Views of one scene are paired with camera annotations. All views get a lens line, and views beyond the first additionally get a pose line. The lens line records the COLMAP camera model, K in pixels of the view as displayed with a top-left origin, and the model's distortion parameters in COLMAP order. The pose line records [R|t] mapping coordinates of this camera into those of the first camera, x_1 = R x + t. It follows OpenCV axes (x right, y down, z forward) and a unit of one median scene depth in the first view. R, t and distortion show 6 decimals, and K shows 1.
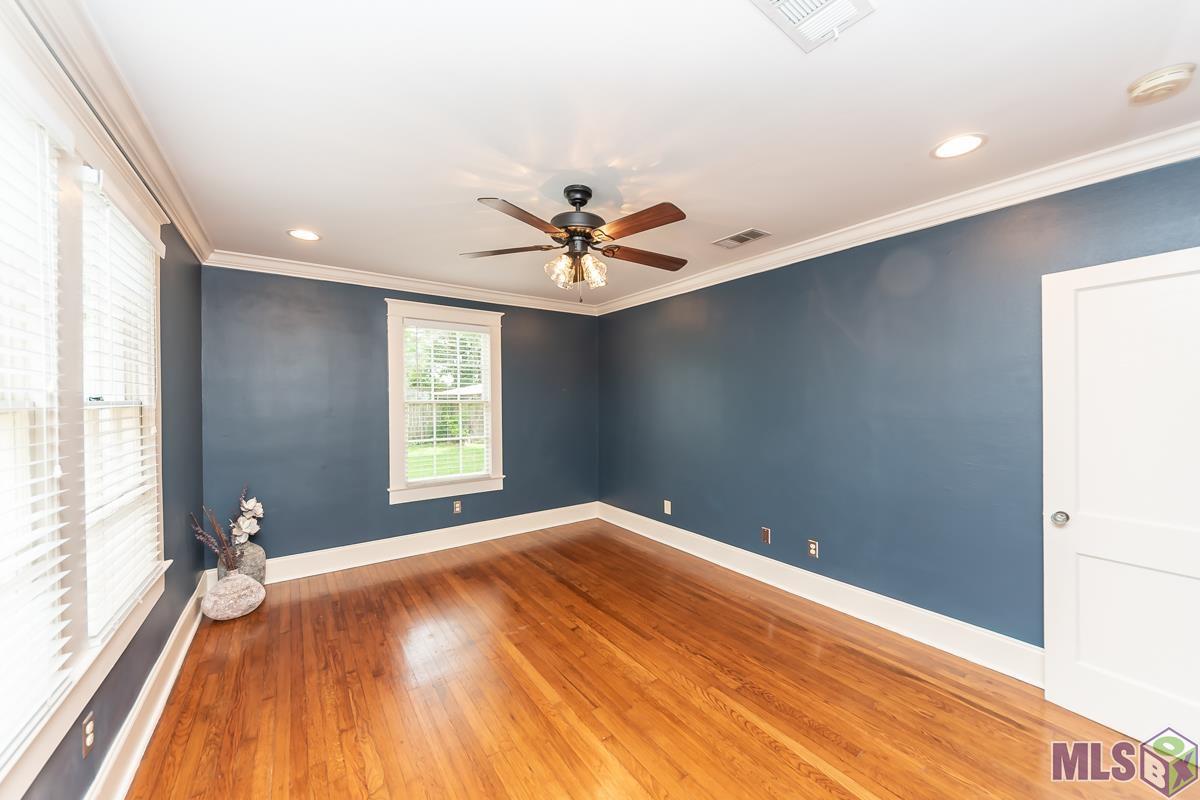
lens RADIAL K [[423.9, 0, 606.0], [0, 423.9, 394.7], [0, 0, 1]] dist [-0.000311, -0.000263]
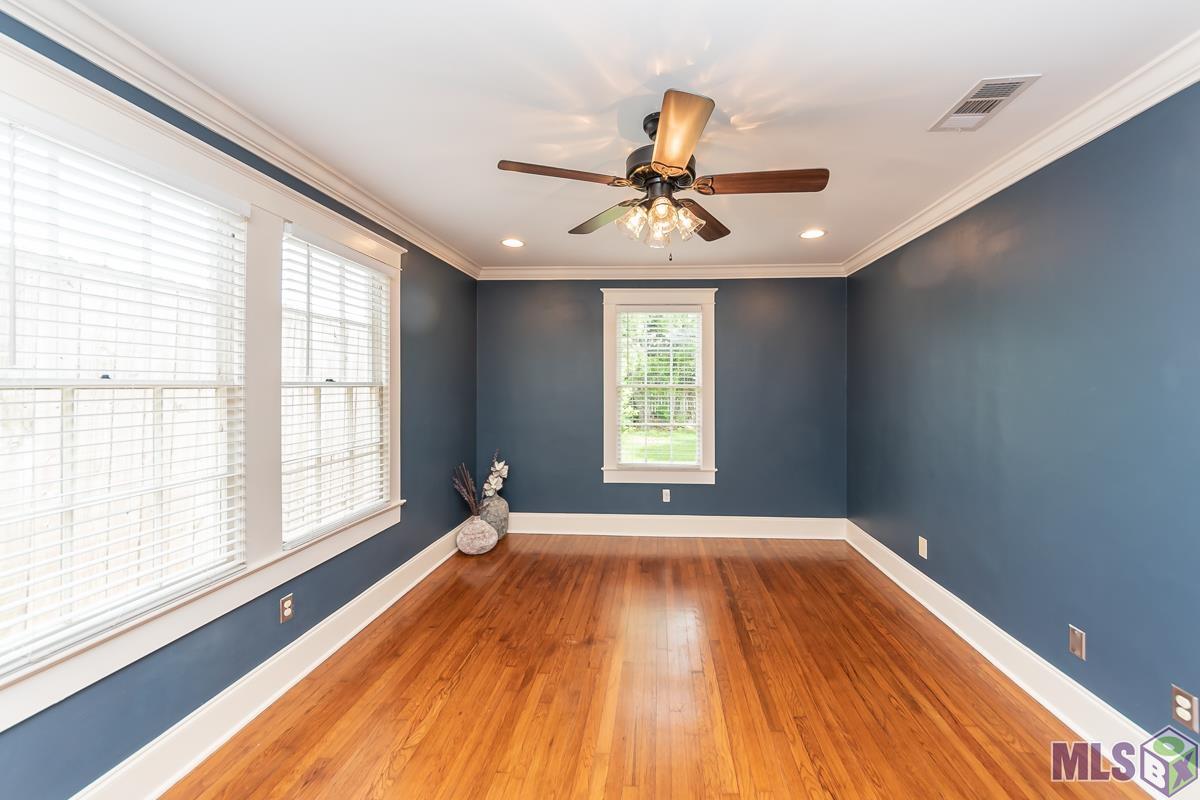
lens RADIAL K [[442.0, 0, 600.1], [0, 442.0, 379.3], [0, 0, 1]] dist [0.013296, -0.004219]
pose [[0.792489, 0.003355, -0.609877, 0.197799], [-0.003523, 0.999993, 0.000924, 0.000298], [0.609876, 0.001416, 0.792496, 0.151263]]
